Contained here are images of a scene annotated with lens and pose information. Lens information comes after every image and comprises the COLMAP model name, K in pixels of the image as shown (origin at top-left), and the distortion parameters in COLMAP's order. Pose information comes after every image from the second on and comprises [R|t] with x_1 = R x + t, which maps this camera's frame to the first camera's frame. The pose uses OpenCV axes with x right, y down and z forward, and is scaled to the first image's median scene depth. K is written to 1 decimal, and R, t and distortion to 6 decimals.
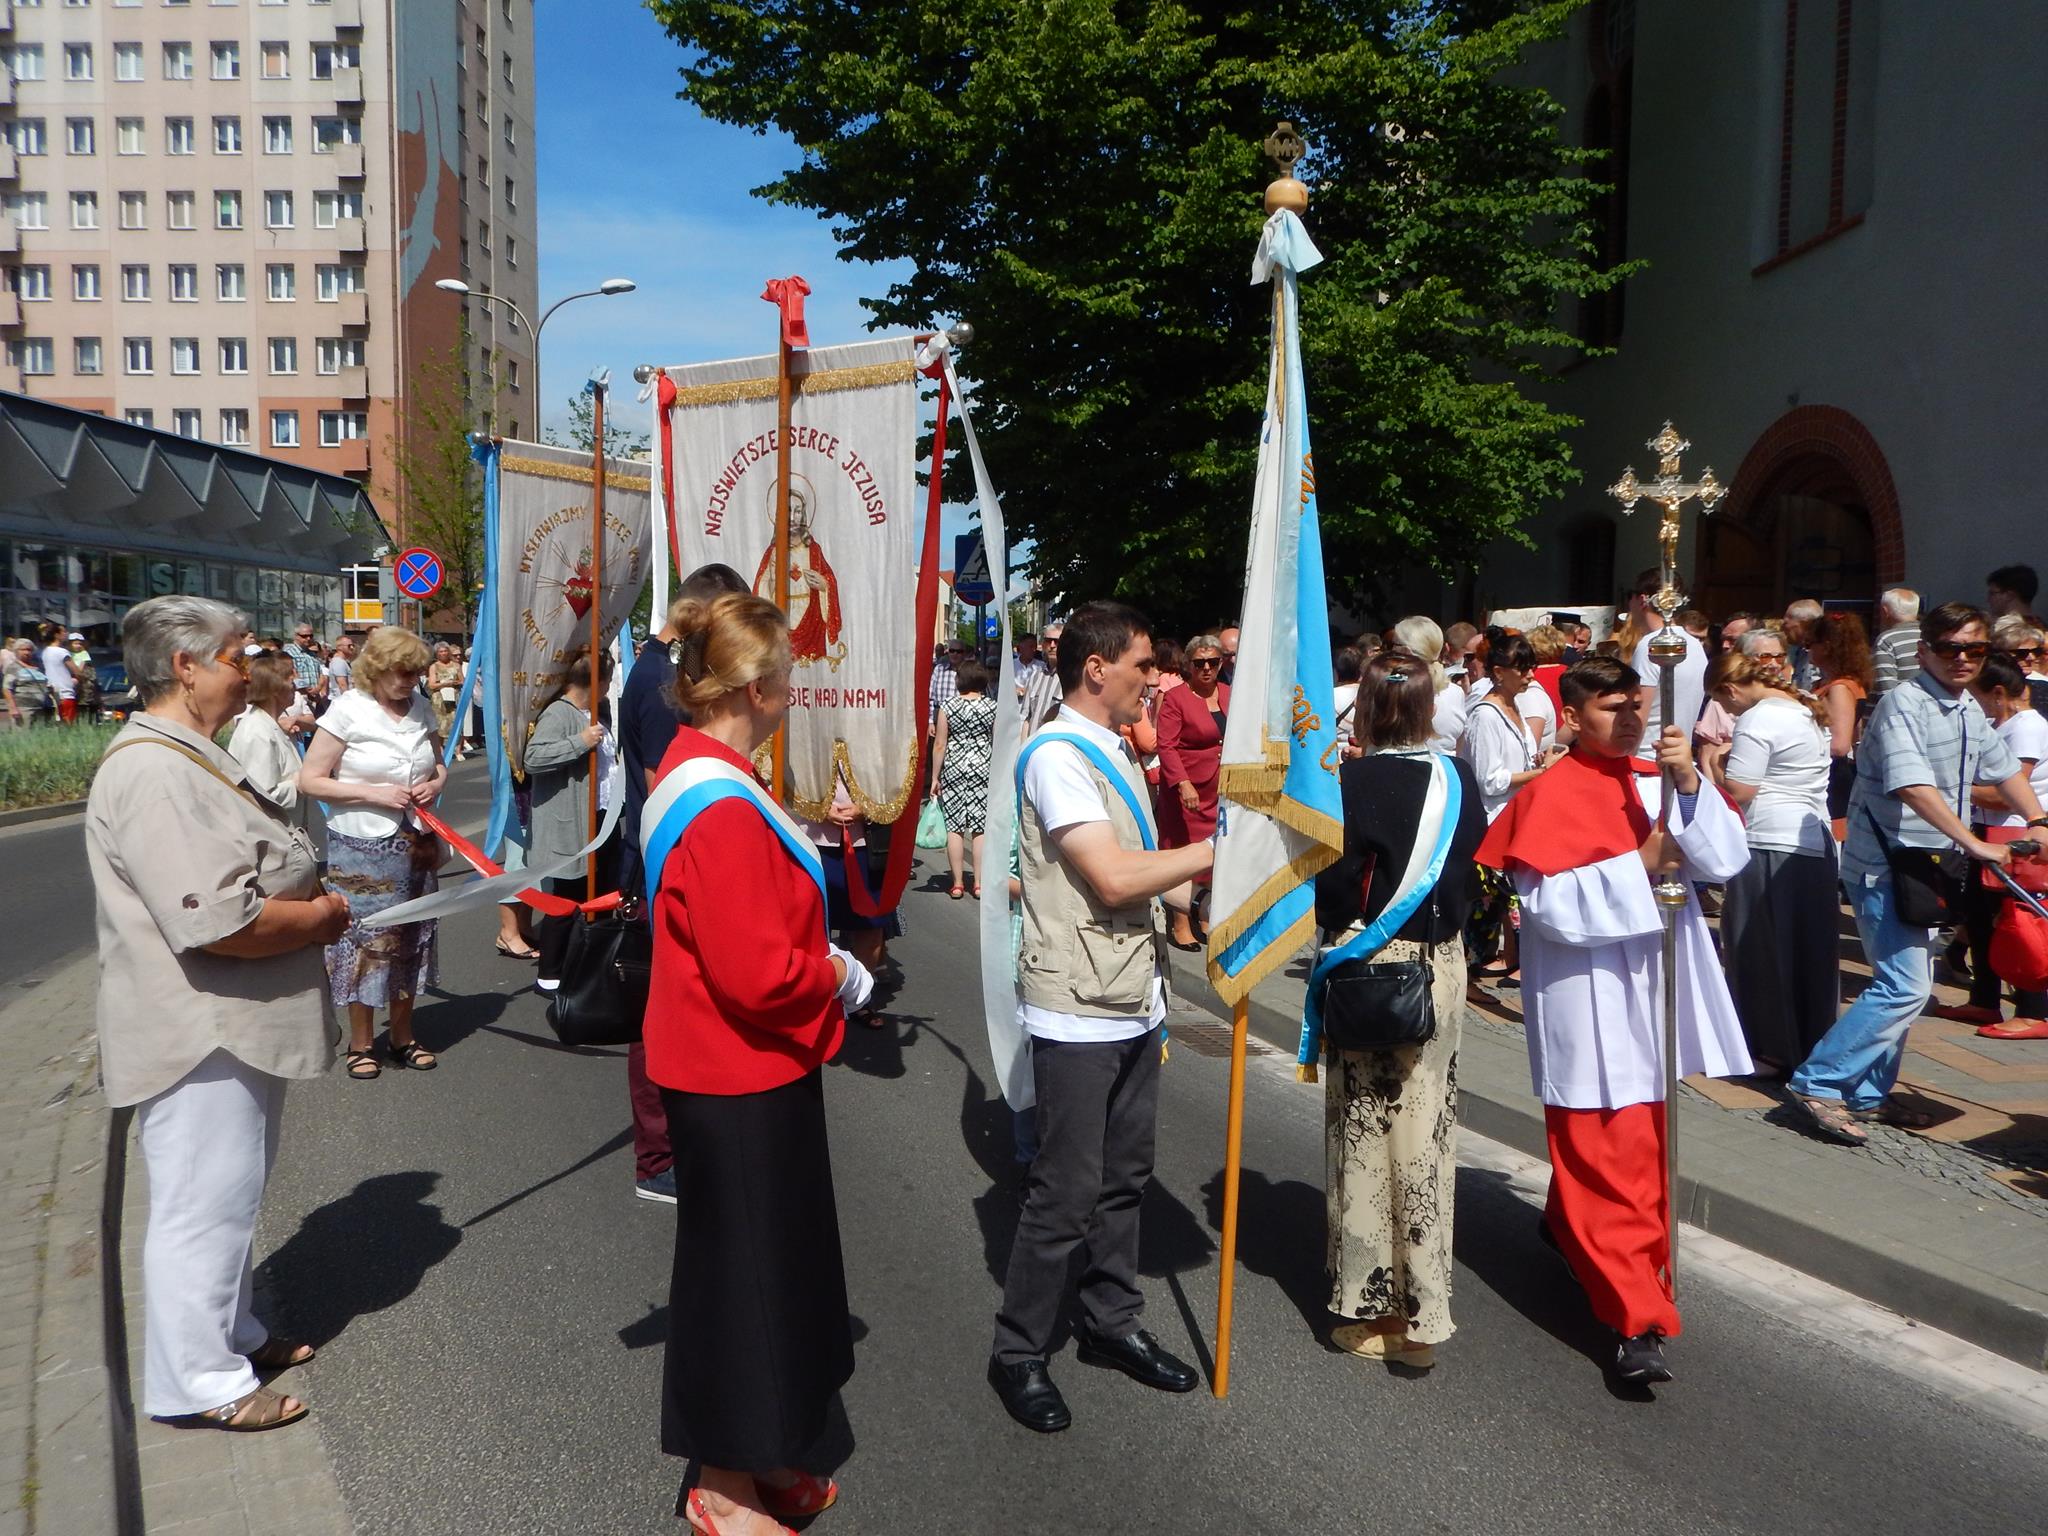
lens RADIAL K [[1453.1, 0, 1036.1], [0, 1453.1, 754.3], [0, 0, 1]] dist [-0.005950, -0.000716]
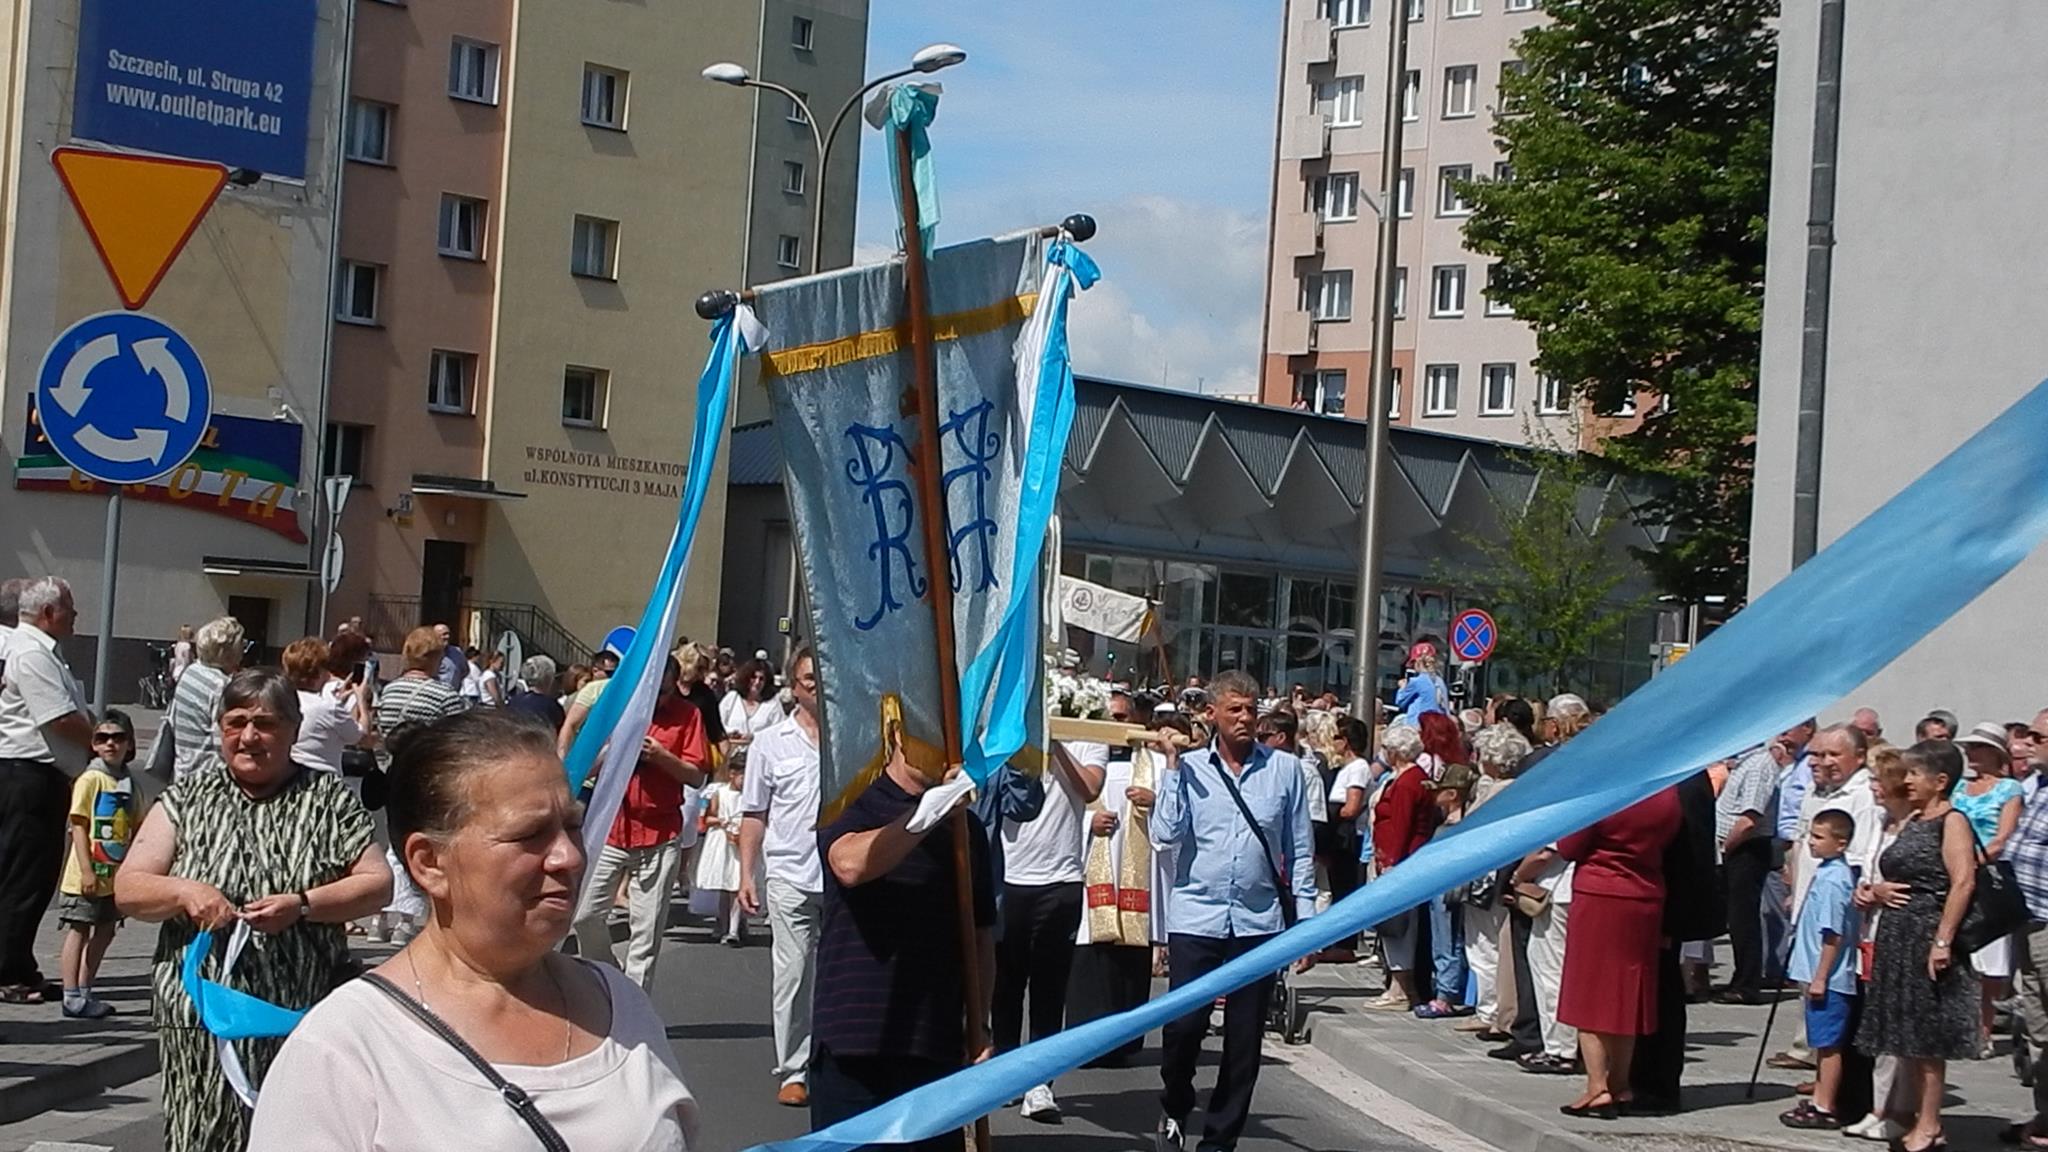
lens RADIAL K [[3639.2, 0, 972.2], [0, 3639.2, 534.7], [0, 0, 1]] dist [0.046151, 0.000000]
pose [[0.727125, 0.015362, -0.686333, 1.843653], [-0.105269, 0.990421, -0.089357, 0.105537], [0.678386, 0.137223, 0.721777, -1.801832]]
